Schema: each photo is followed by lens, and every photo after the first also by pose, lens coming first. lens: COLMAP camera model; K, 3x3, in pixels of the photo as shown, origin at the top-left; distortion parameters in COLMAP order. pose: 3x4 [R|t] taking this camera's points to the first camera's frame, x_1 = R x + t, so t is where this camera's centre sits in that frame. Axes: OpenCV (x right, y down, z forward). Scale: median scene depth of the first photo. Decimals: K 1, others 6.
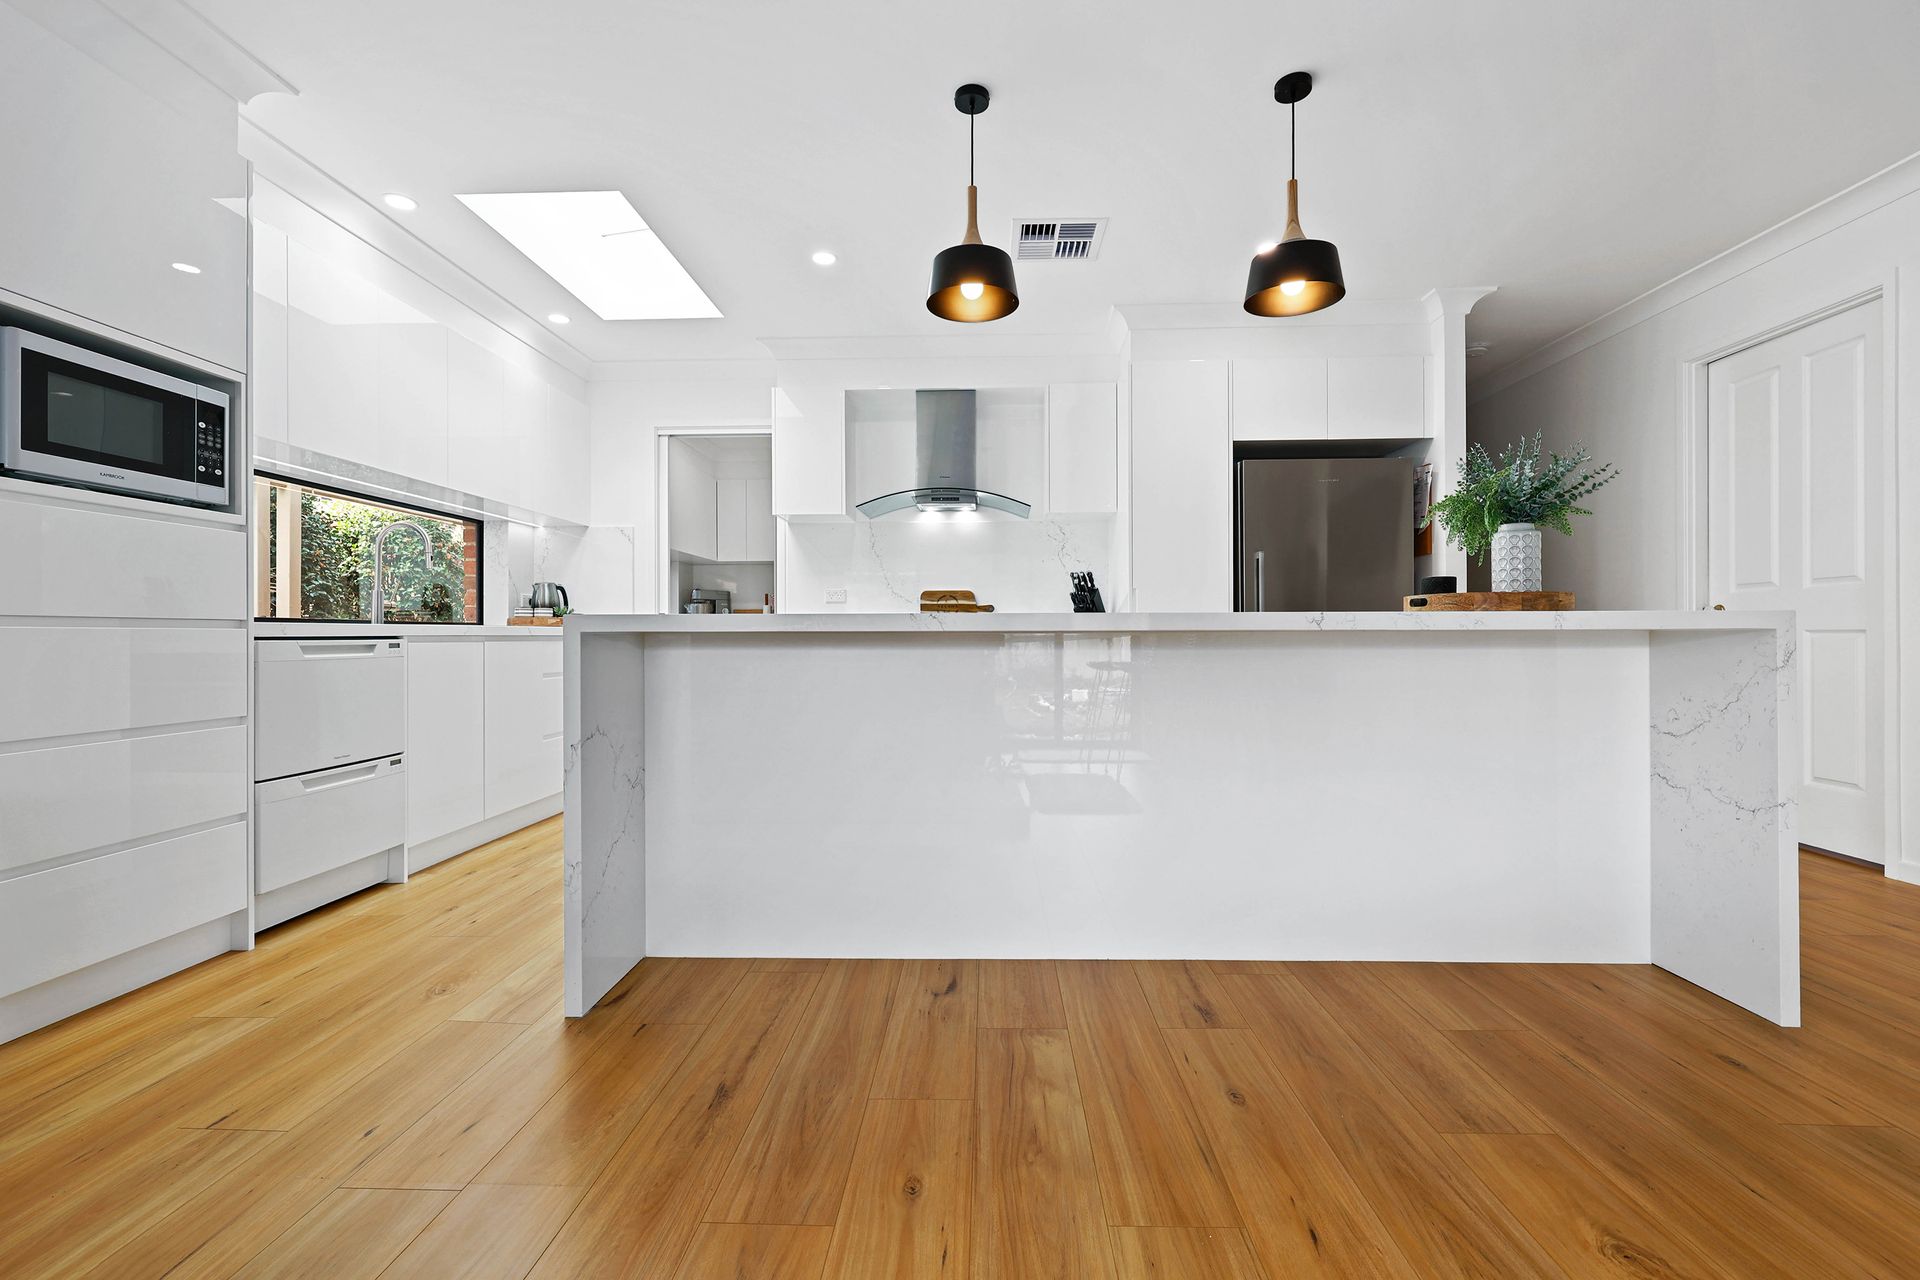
lens RADIAL K [[827.2, 0, 960.0], [0, 827.2, 631.8], [0, 0, 1]] dist [0.004383, -0.002041]
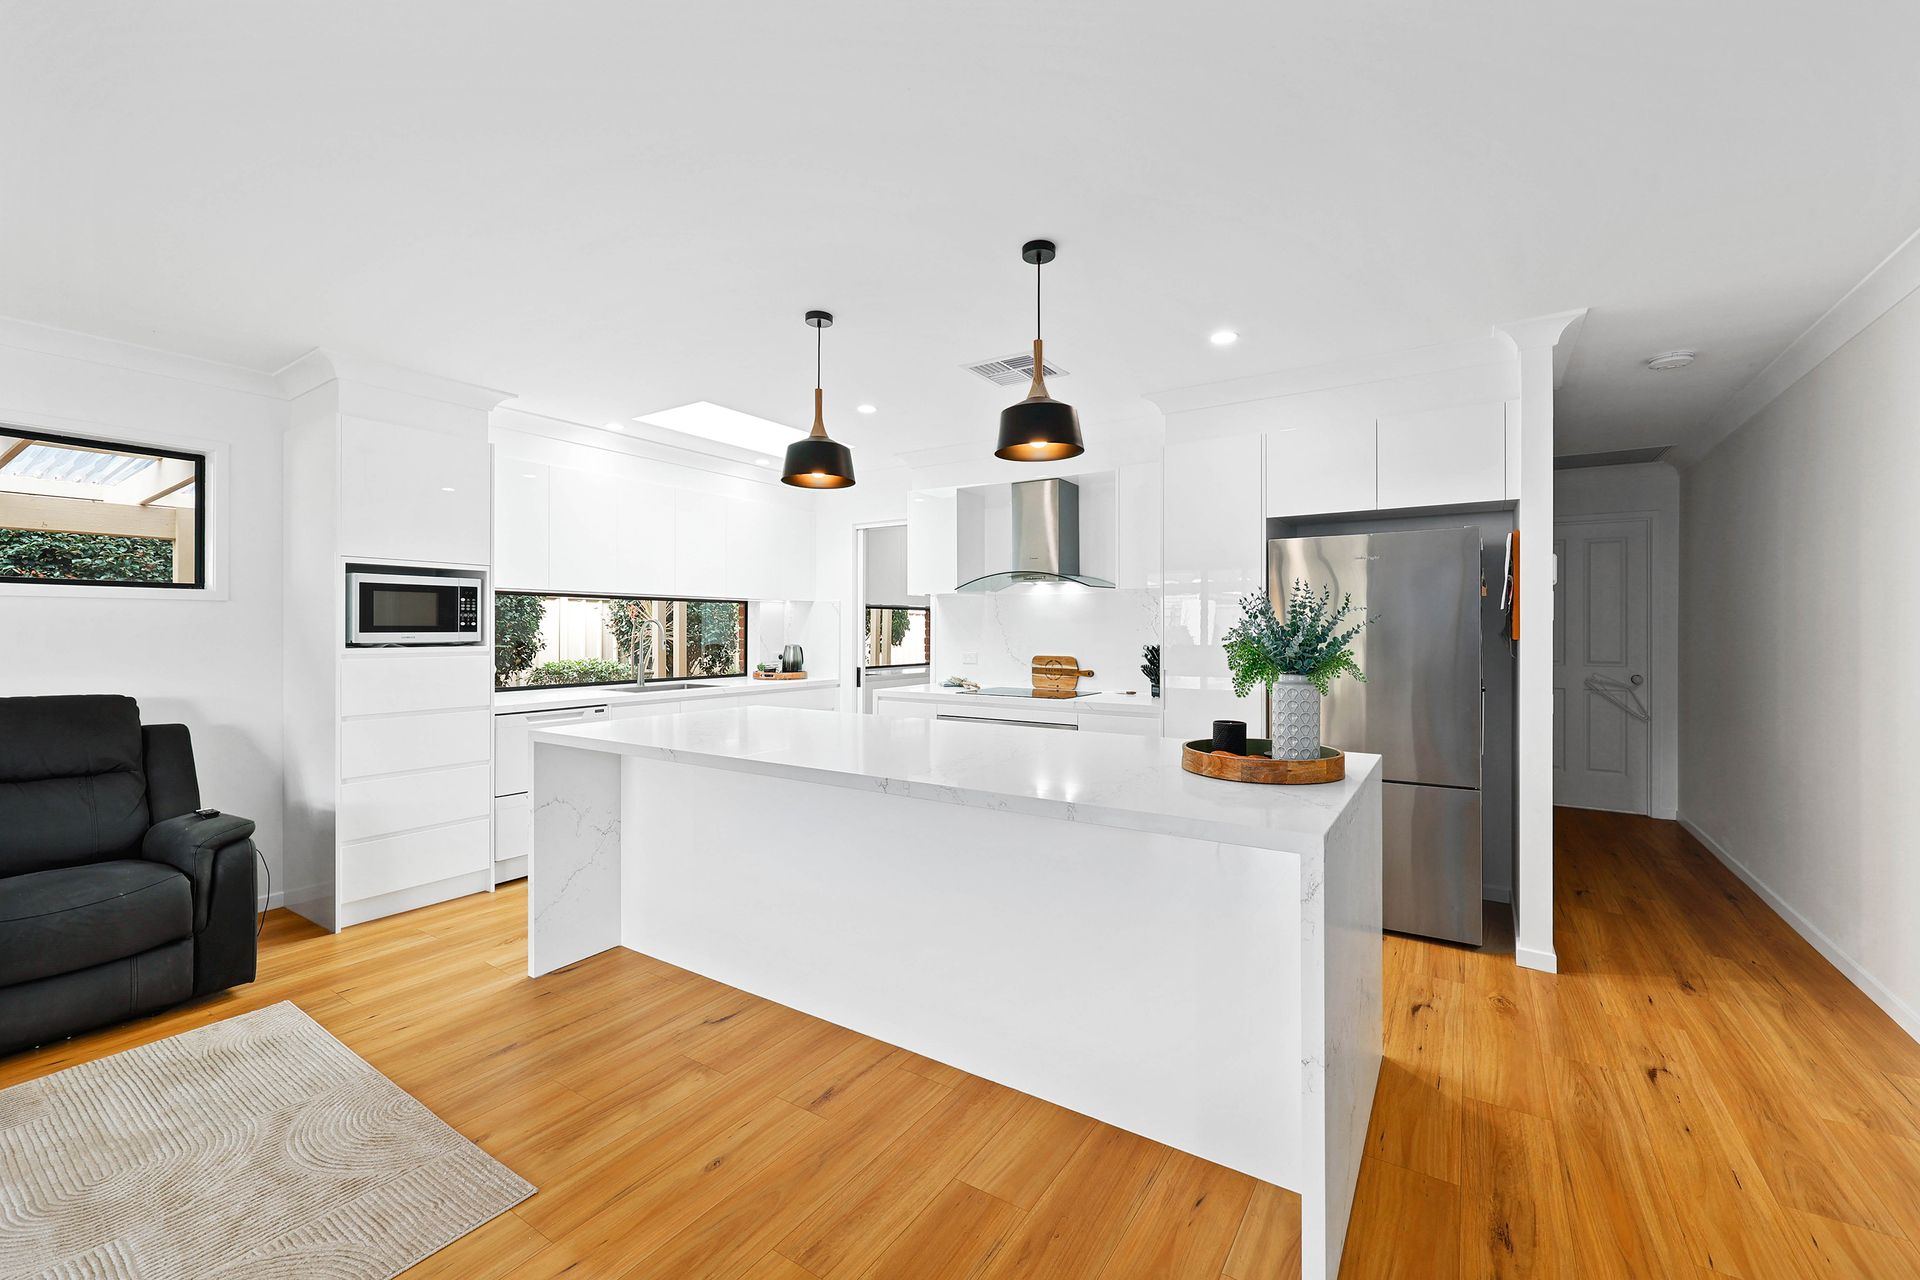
lens RADIAL K [[772.9, 0, 968.4], [0, 772.9, 626.1], [0, 0, 1]] dist [-0.000047, -0.000551]
pose [[0.859031, 0.002819, -0.511916, 0.830983], [-0.002683, 0.999996, 0.001004, -0.181420], [0.511917, 0.000511, 0.859035, 0.105853]]
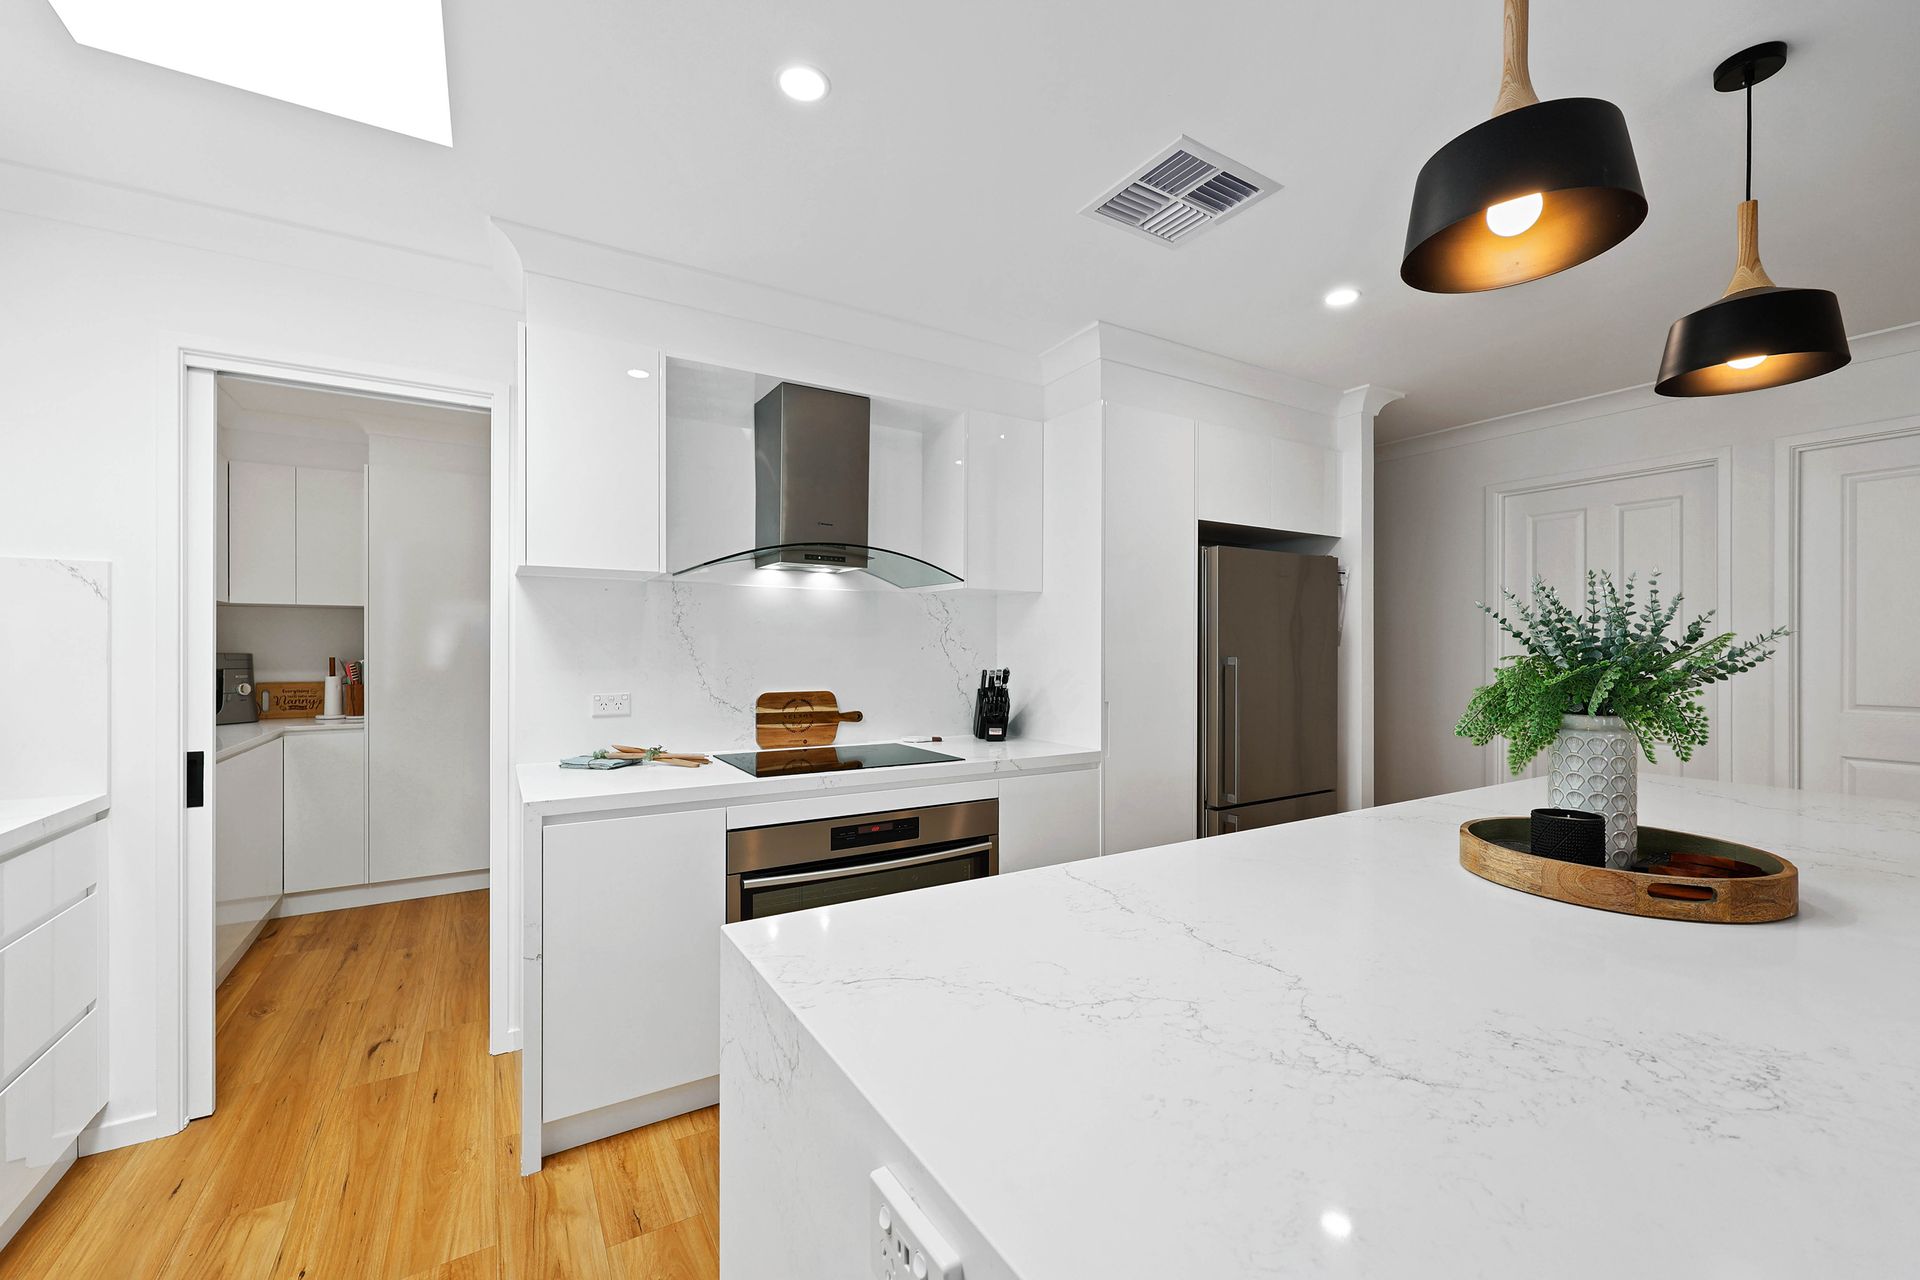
lens RADIAL K [[772.9, 0, 962.3], [0, 772.9, 649.6], [0, 0, 1]] dist [-0.000047, -0.000551]
pose [[0.834992, 0.005061, 0.550239, -0.491085], [-0.006725, 0.999977, 0.001008, -0.170580], [-0.550221, -0.004542, 0.835006, 0.826723]]
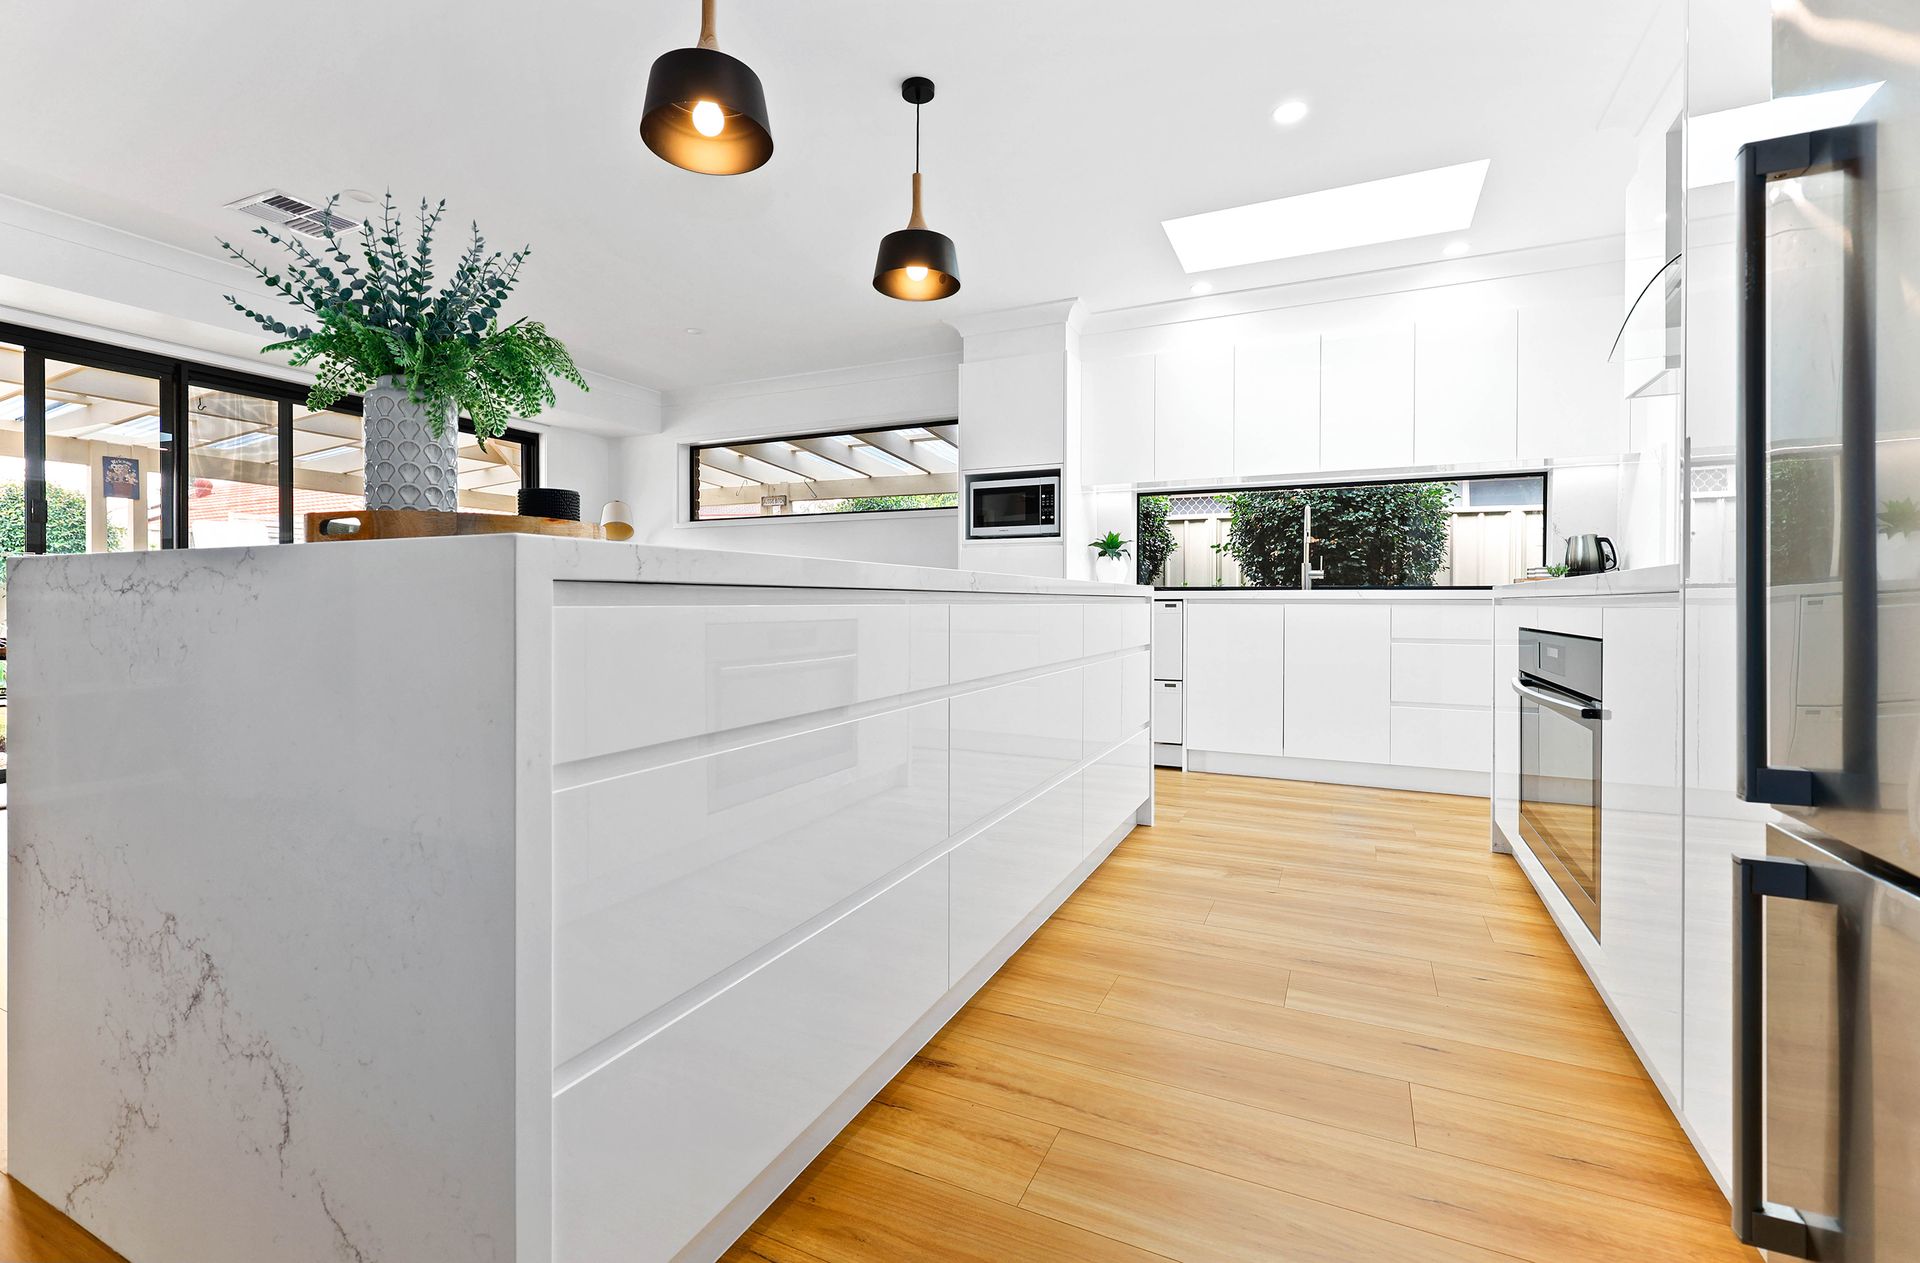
lens RADIAL K [[848.3, 0, 939.8], [0, 848.3, 605.8], [0, 0, 1]] dist [0.004449, 0.000025]
pose [[-0.412772, 0.005973, -0.910815, 1.026682], [0.001129, 0.999981, 0.006046, 0.008796], [0.910834, 0.001467, -0.412771, 1.510825]]
